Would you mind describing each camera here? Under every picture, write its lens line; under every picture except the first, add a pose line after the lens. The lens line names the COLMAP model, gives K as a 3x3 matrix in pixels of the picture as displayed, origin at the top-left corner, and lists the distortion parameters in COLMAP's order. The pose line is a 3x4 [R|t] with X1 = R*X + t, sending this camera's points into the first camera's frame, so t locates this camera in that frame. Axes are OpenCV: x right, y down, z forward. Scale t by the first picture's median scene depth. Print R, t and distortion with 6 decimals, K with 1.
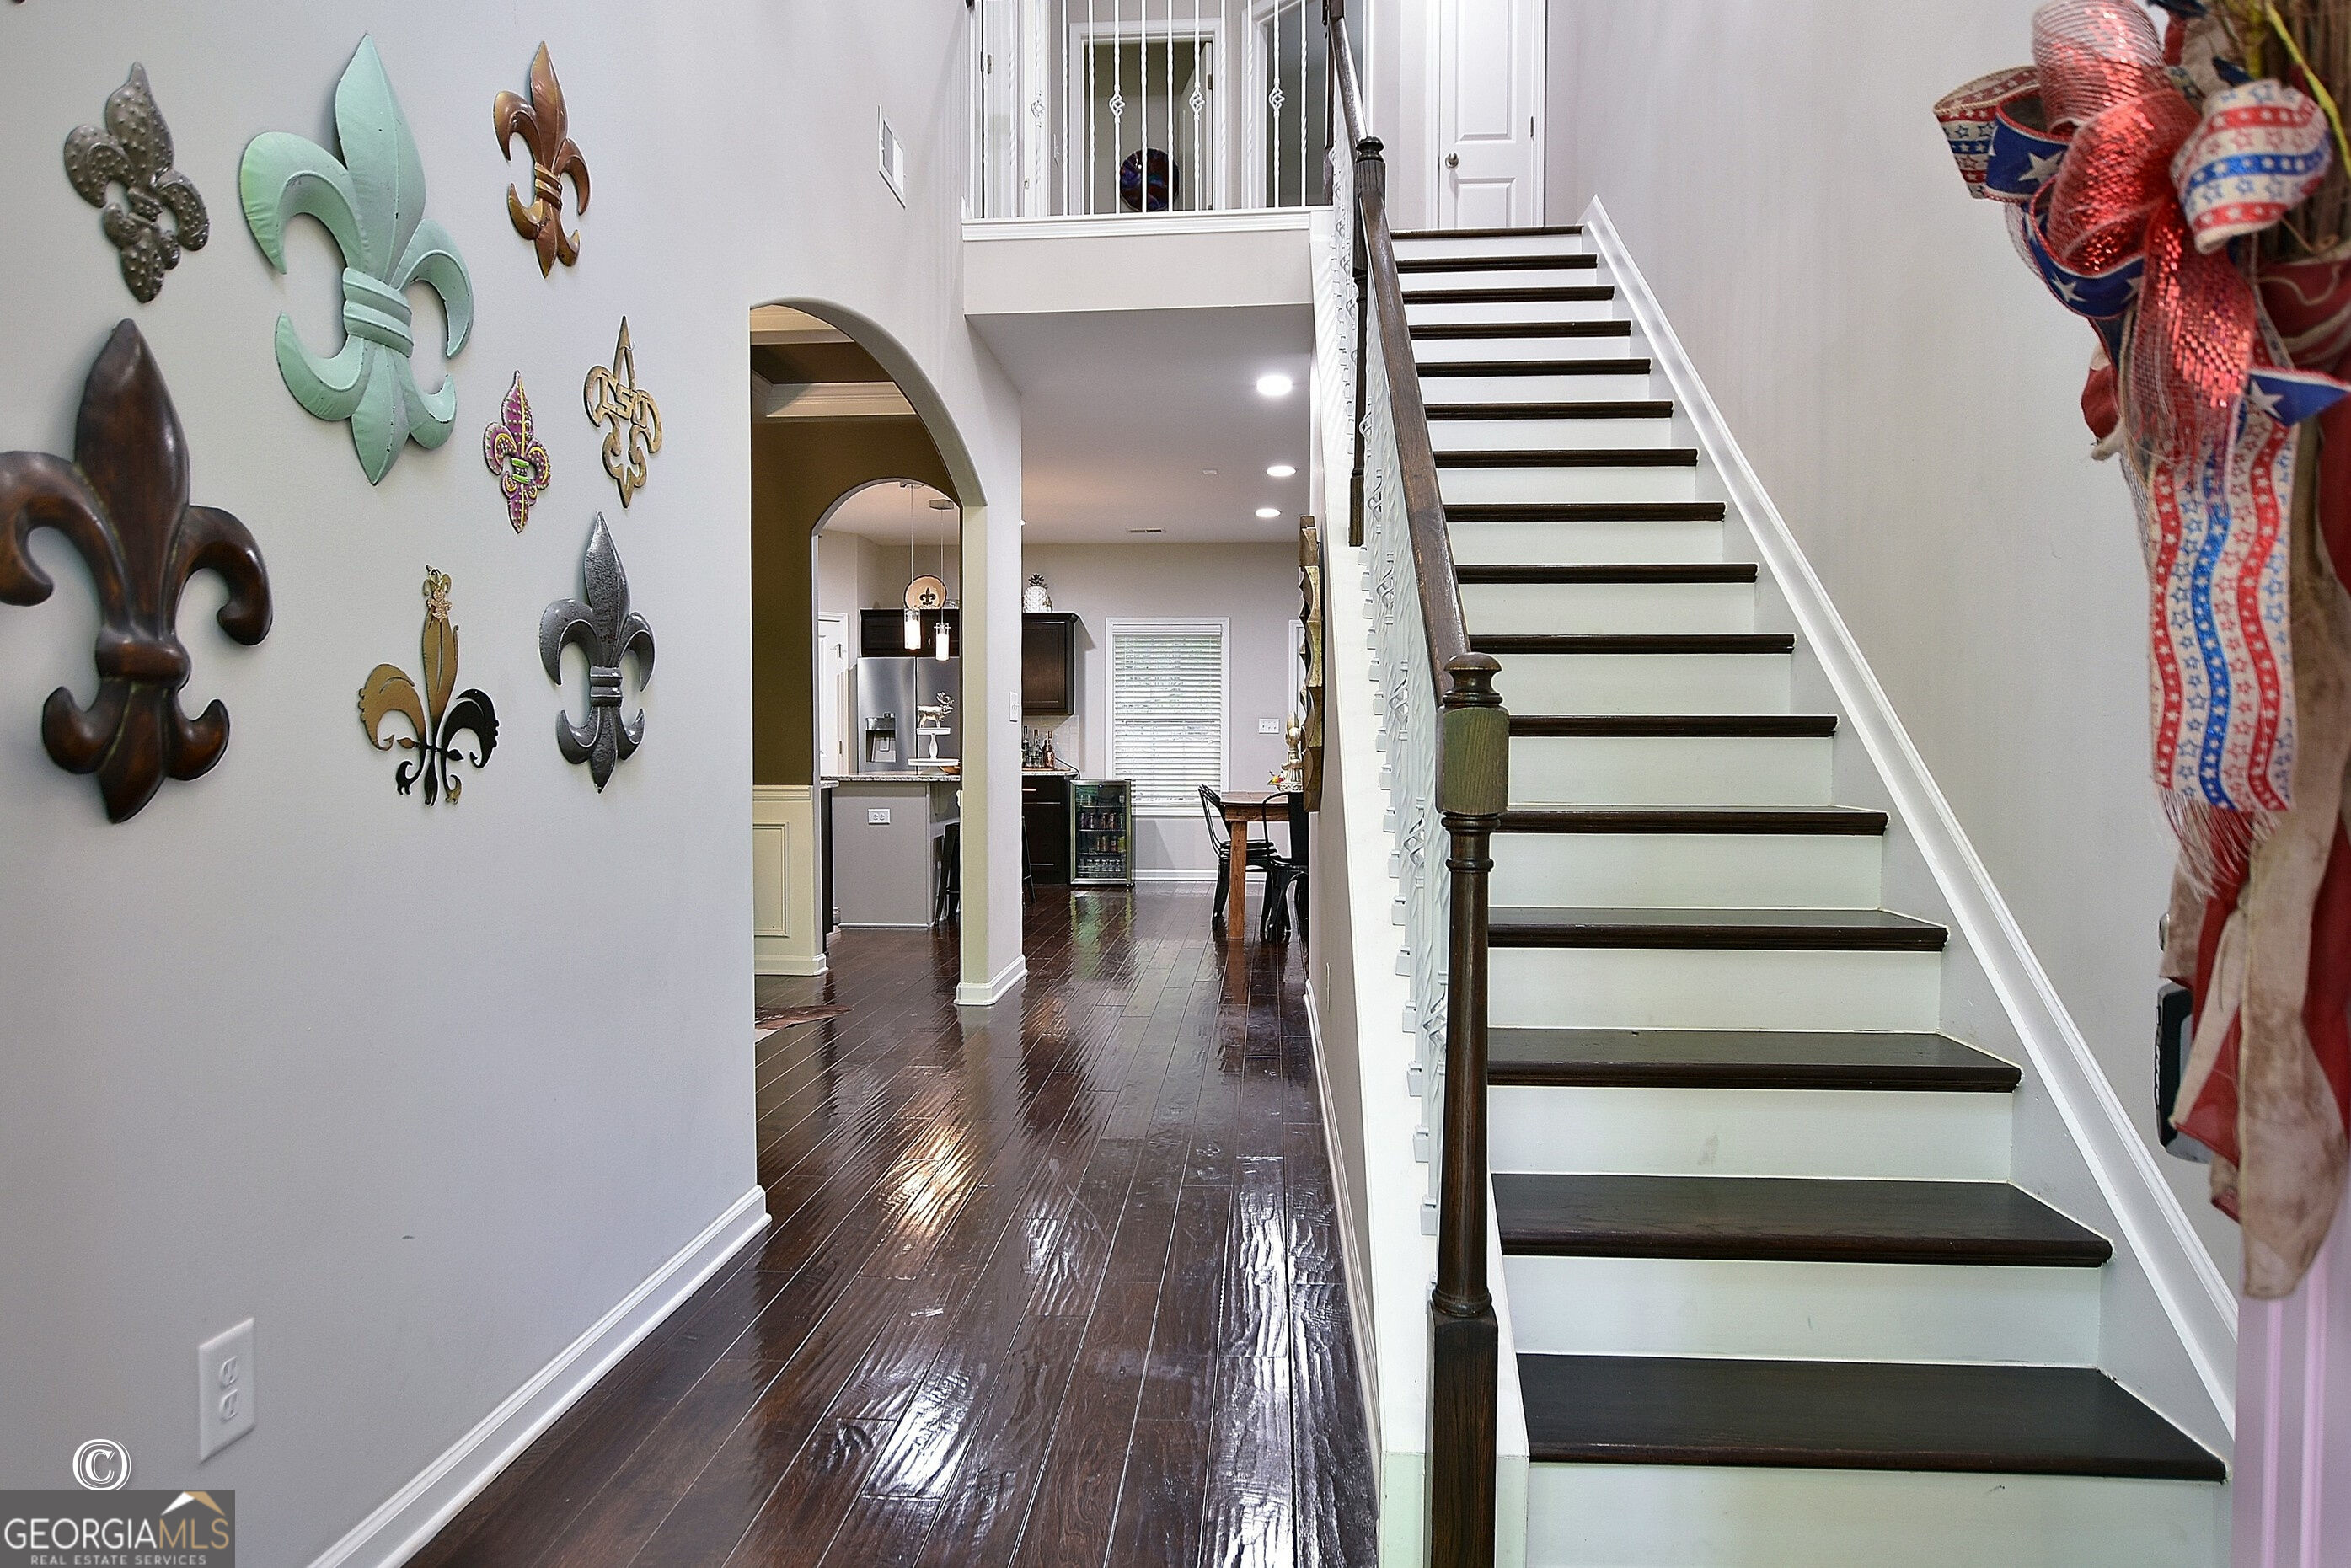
lens RADIAL K [[1422.0, 0, 1180.4], [0, 1422.0, 787.6], [0, 0, 1]] dist [-0.069492, 0.000081]
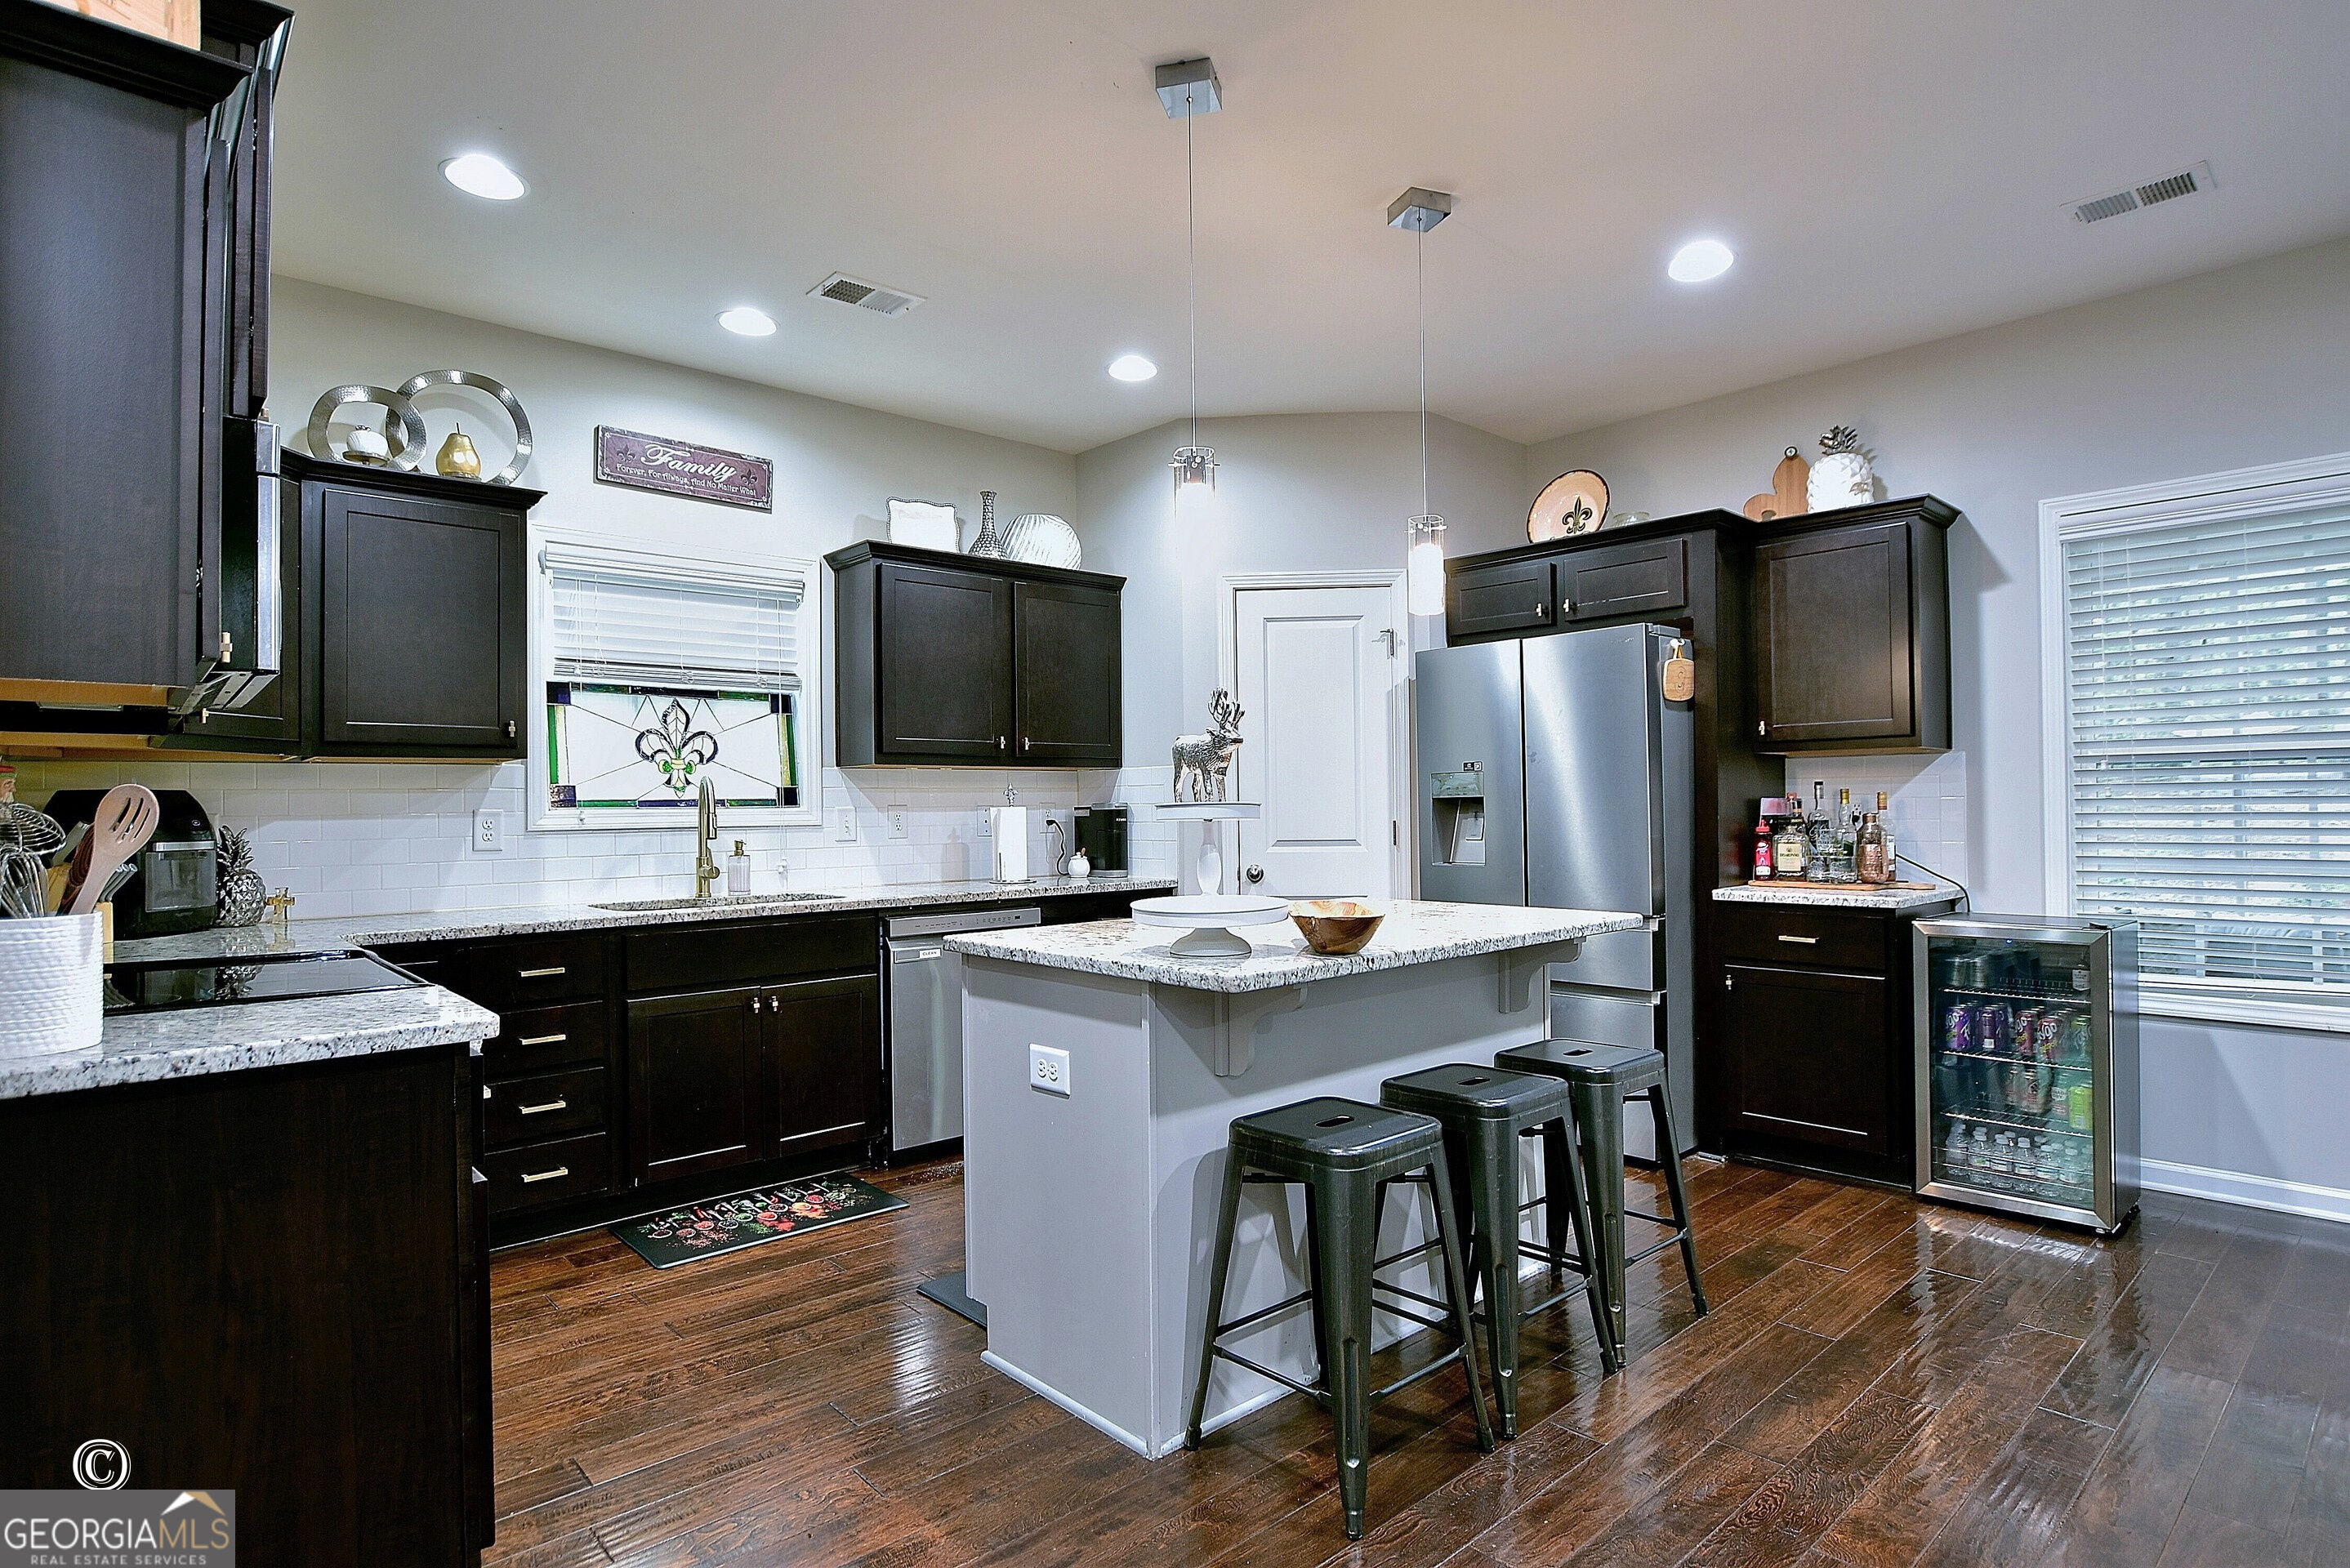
lens RADIAL K [[1213.6, 0, 1168.4], [0, 1213.6, 797.0], [0, 0, 1]] dist [-0.018079, -0.000198]
pose [[0.711428, -0.011001, -0.702673, 0.007979], [-0.009942, 0.999620, -0.025715, -0.027653], [0.702689, 0.025281, 0.711048, 0.604730]]
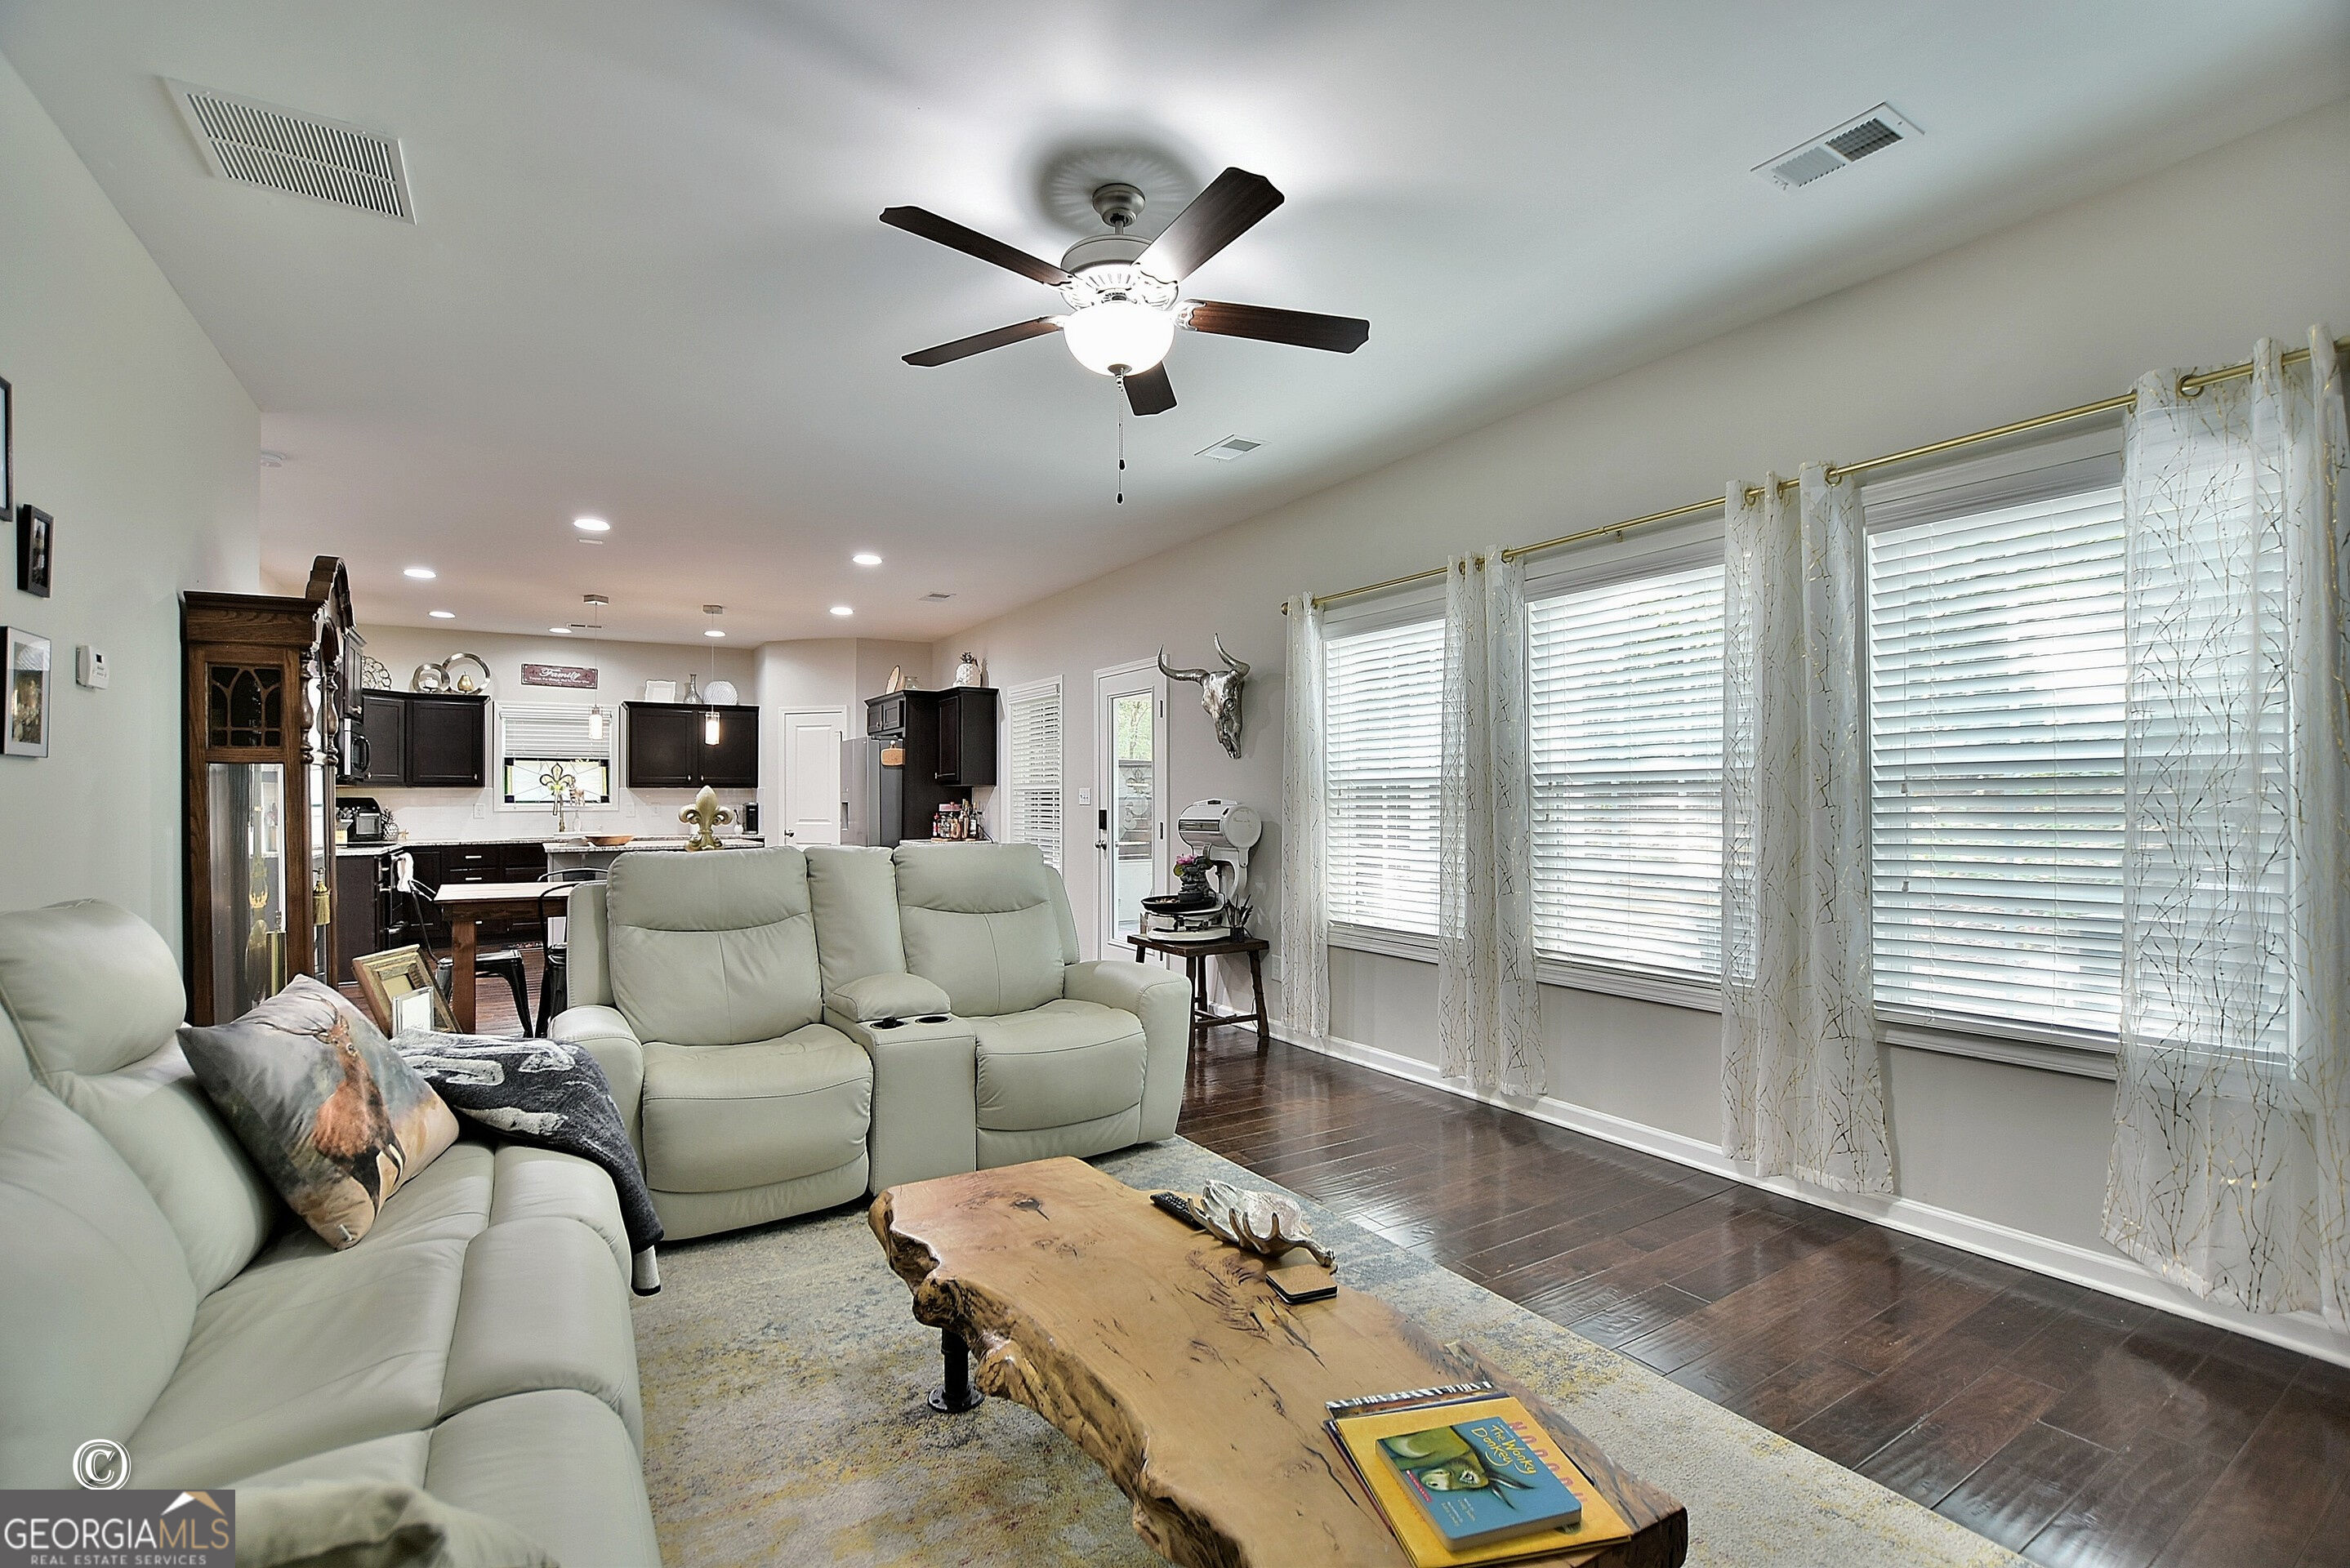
lens RADIAL K [[1042.1, 0, 1156.7], [0, 1042.1, 791.5], [0, 0, 1]] dist [-0.003937, -0.001968]
pose [[0.581446, -0.004904, -0.813570, 0.595114], [-0.020420, 0.999579, -0.020619, -0.034367], [0.813329, 0.028602, 0.581101, 0.664932]]
